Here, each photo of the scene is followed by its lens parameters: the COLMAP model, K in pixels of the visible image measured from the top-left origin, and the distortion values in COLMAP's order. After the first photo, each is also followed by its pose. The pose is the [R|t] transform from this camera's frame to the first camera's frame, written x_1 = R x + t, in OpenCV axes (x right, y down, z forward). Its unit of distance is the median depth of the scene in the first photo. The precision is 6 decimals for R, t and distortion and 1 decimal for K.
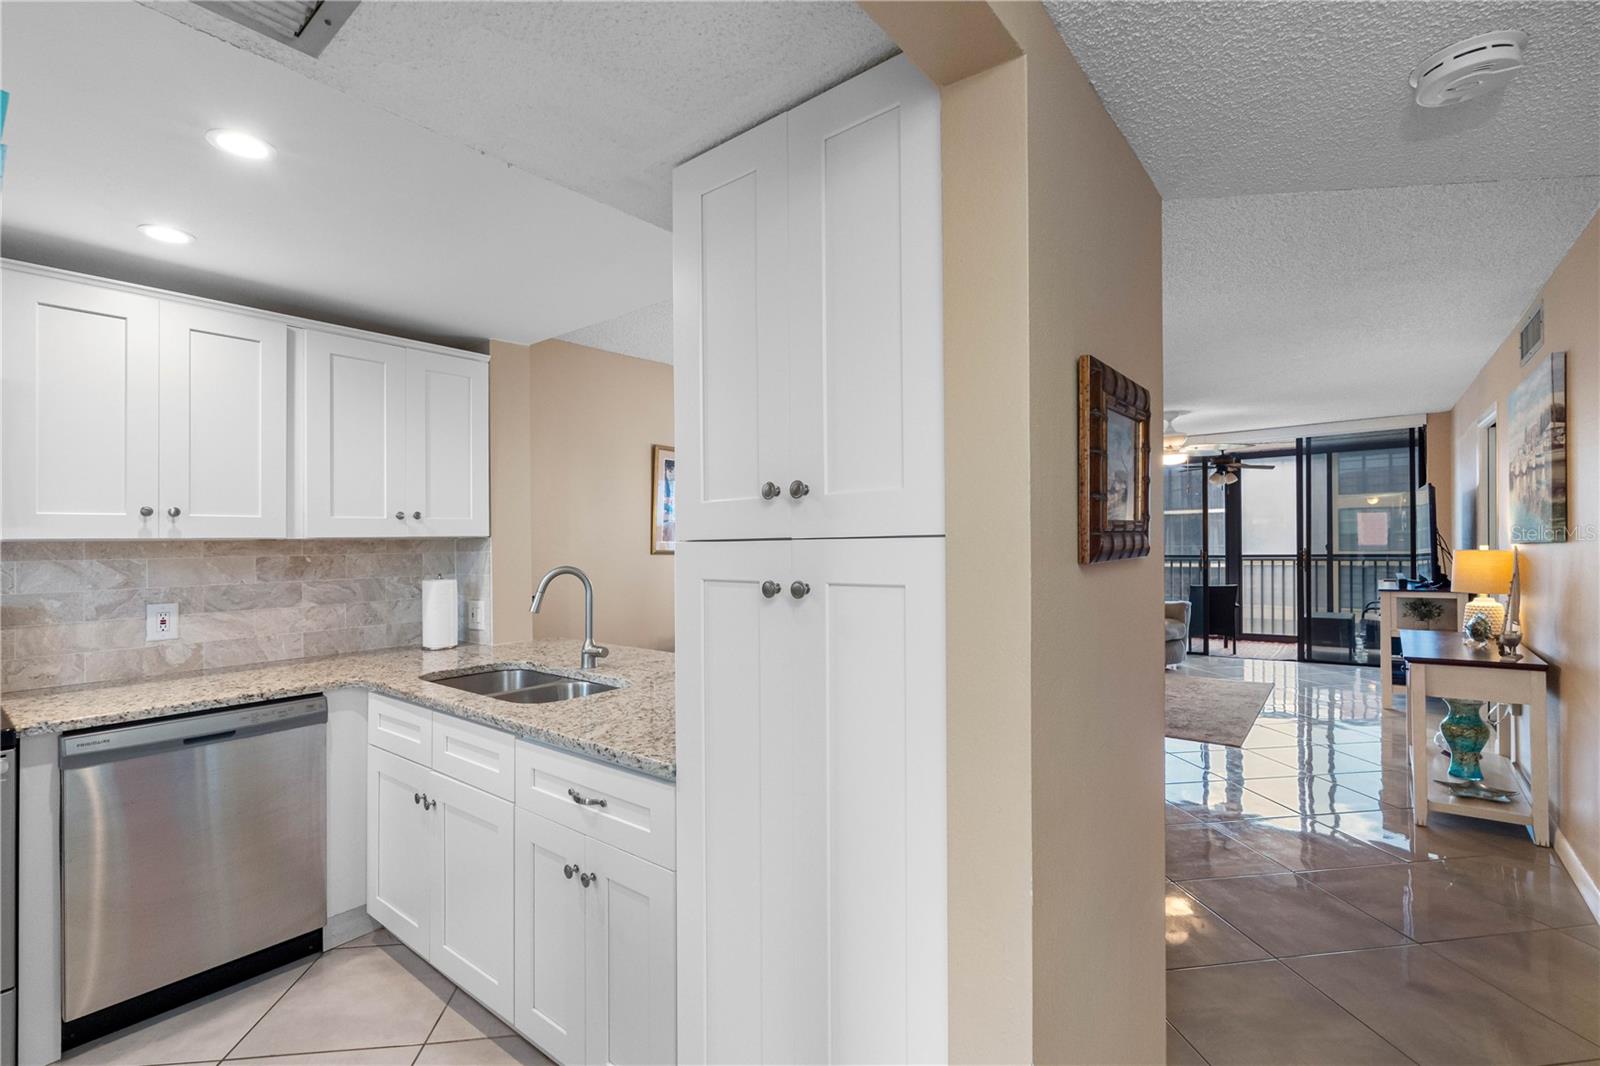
lens RADIAL K [[713.4, 0, 803.9], [0, 713.4, 535.2], [0, 0, 1]] dist [-0.003689, -0.000475]
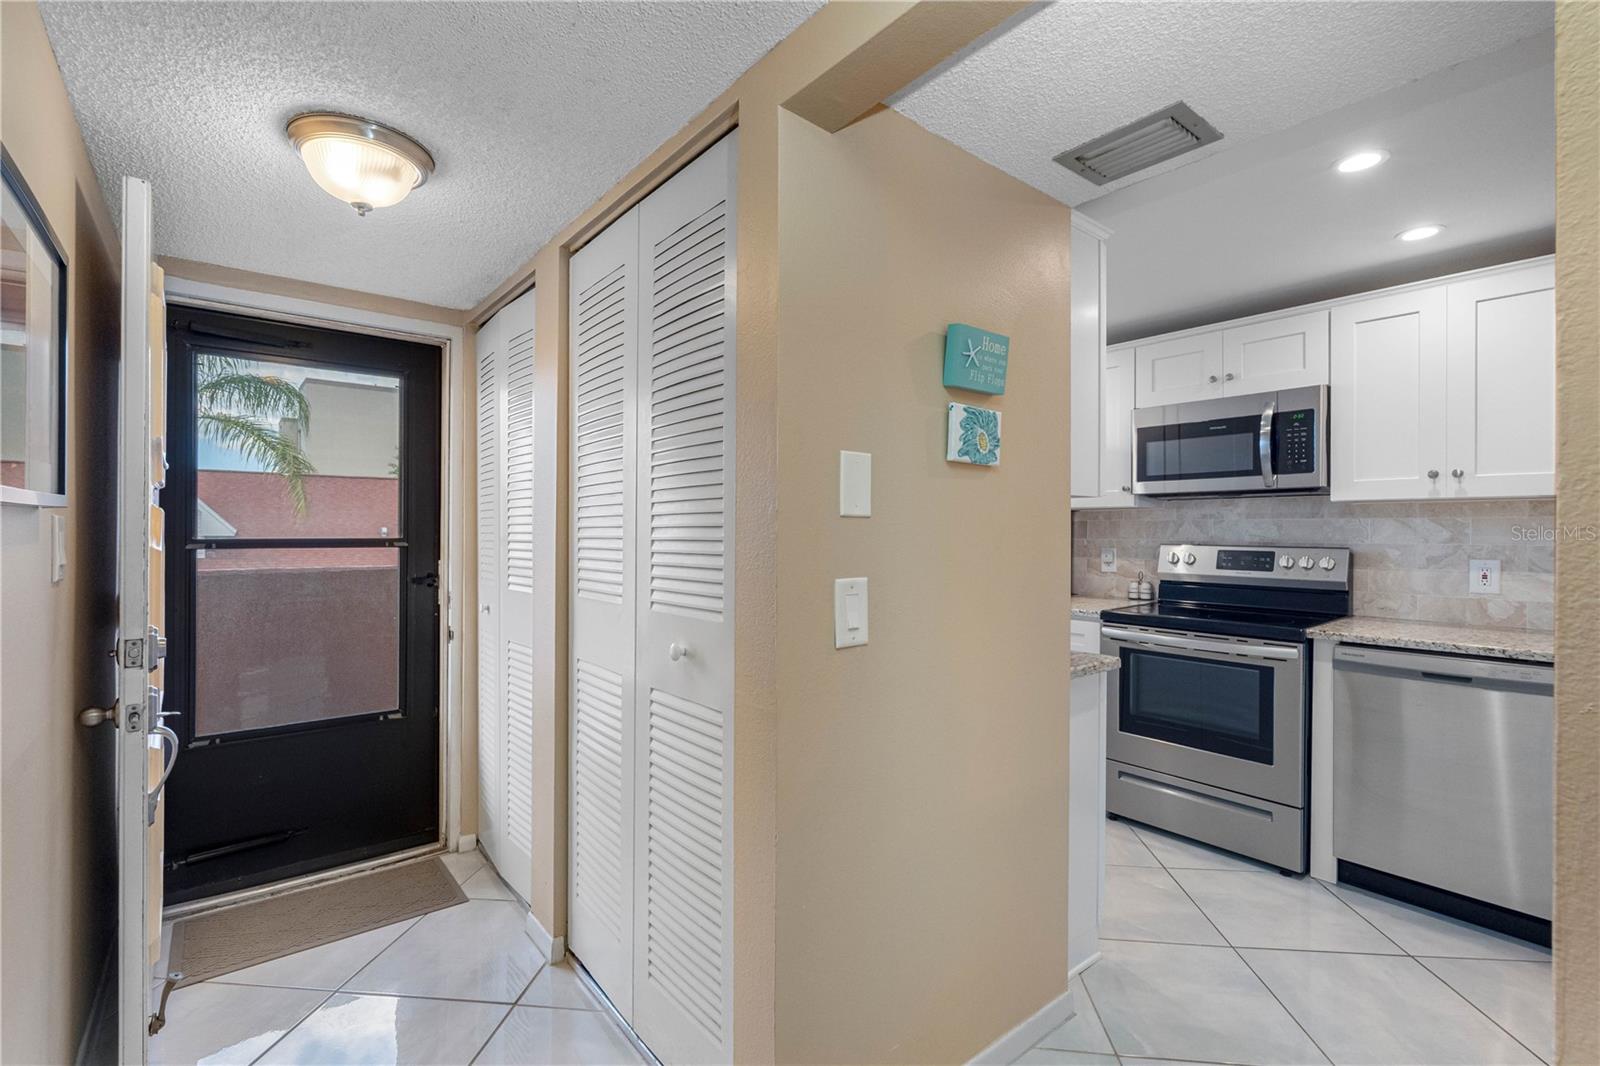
lens RADIAL K [[713.4, 0, 793.4], [0, 713.4, 528.7], [0, 0, 1]] dist [-0.003689, -0.000475]
pose [[-0.220881, 0.010197, -0.975248, 0.310758], [0.006123, 0.999940, 0.009069, 0.027594], [0.975282, -0.003969, -0.220930, 0.181294]]
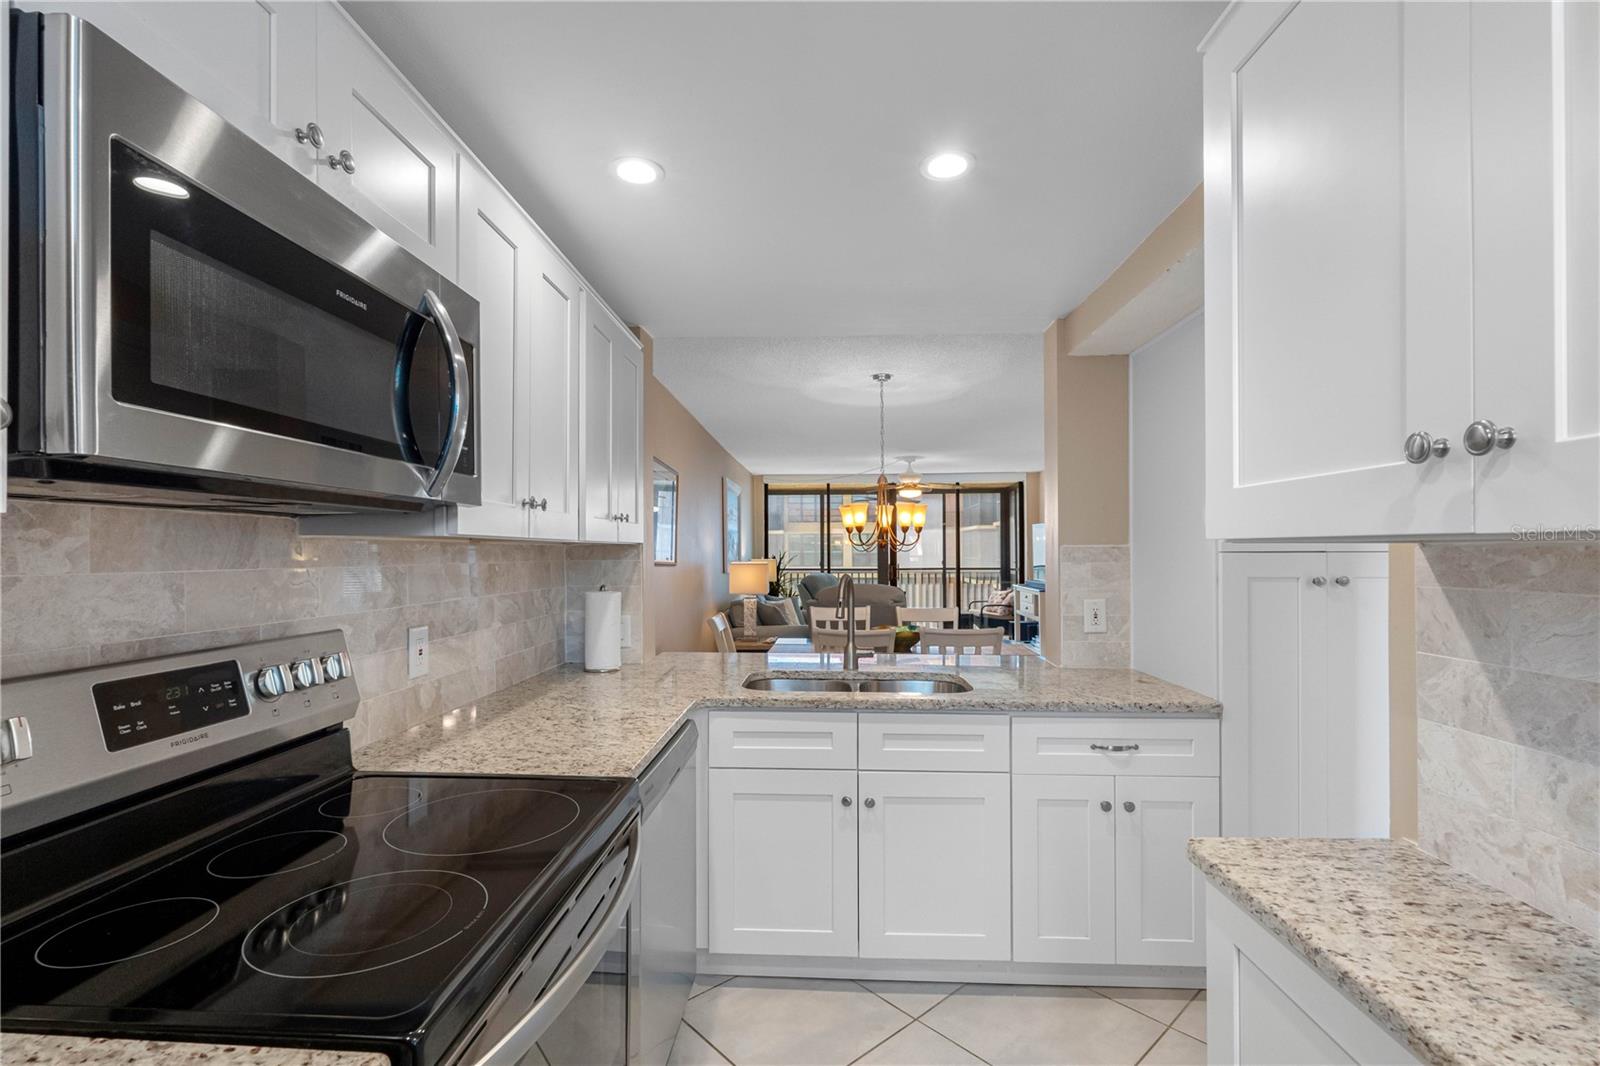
lens RADIAL K [[713.4, 0, 792.6], [0, 713.4, 546.6], [0, 0, 1]] dist [-0.003689, -0.000475]
pose [[0.816238, 0.018225, 0.577428, -0.838741], [-0.014802, 0.999834, -0.010632, 0.013314], [-0.577525, 0.000131, 0.816373, 0.151506]]
